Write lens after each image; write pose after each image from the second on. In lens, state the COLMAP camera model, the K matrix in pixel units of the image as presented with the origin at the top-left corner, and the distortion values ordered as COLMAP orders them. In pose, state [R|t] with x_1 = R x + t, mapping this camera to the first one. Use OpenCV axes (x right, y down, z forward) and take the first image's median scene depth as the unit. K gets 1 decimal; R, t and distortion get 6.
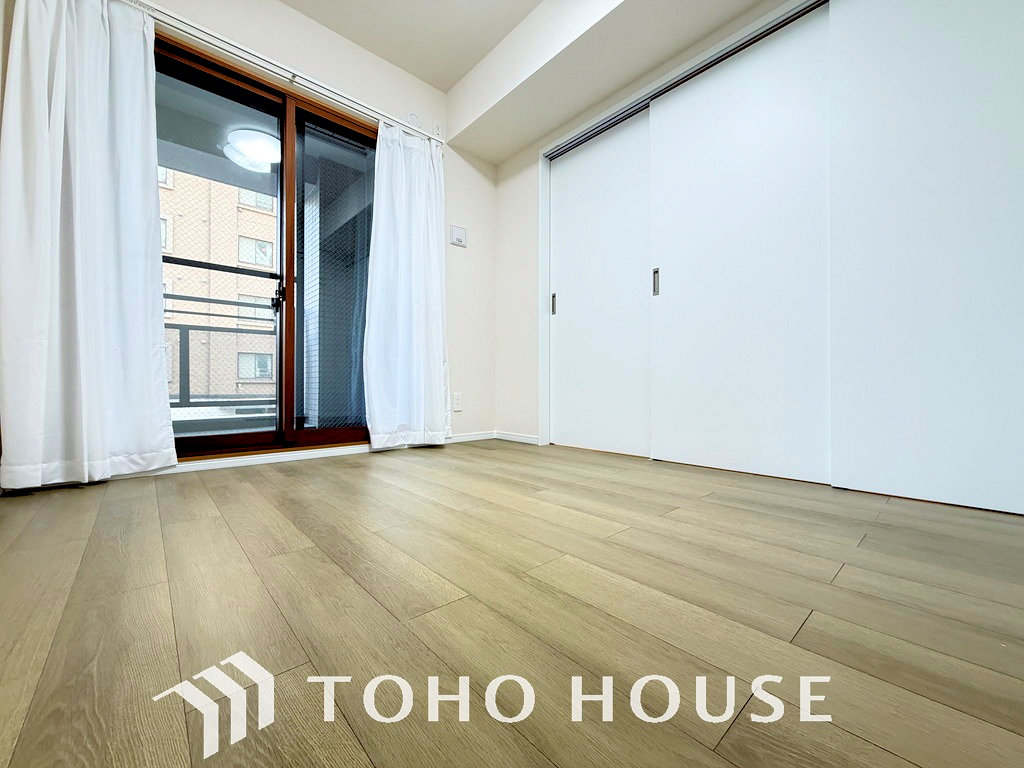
lens RADIAL K [[409.4, 0, 508.9], [0, 409.4, 383.9], [0, 0, 1]] dist [0.000183, -0.000316]
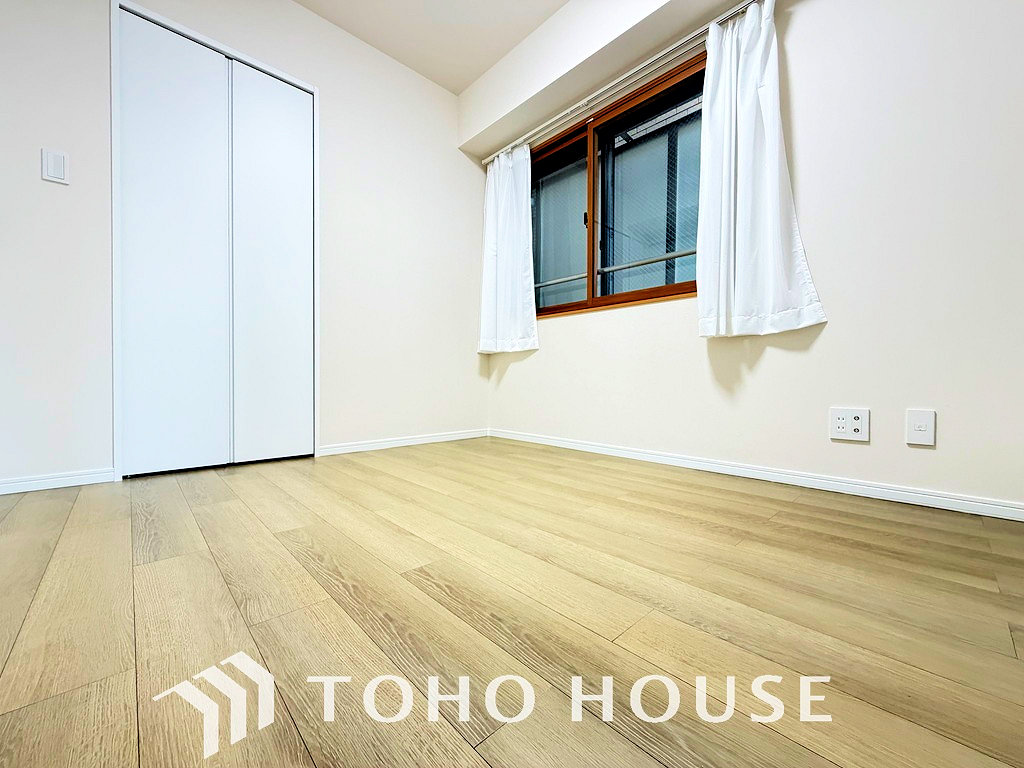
lens RADIAL K [[409.4, 0, 508.9], [0, 409.4, 383.9], [0, 0, 1]] dist [0.000183, -0.000316]
pose [[-0.999810, -0.006267, -0.018480, -0.054576], [-0.006355, 0.999969, 0.004742, -0.015522], [0.018449, 0.004859, -0.999818, 2.127872]]
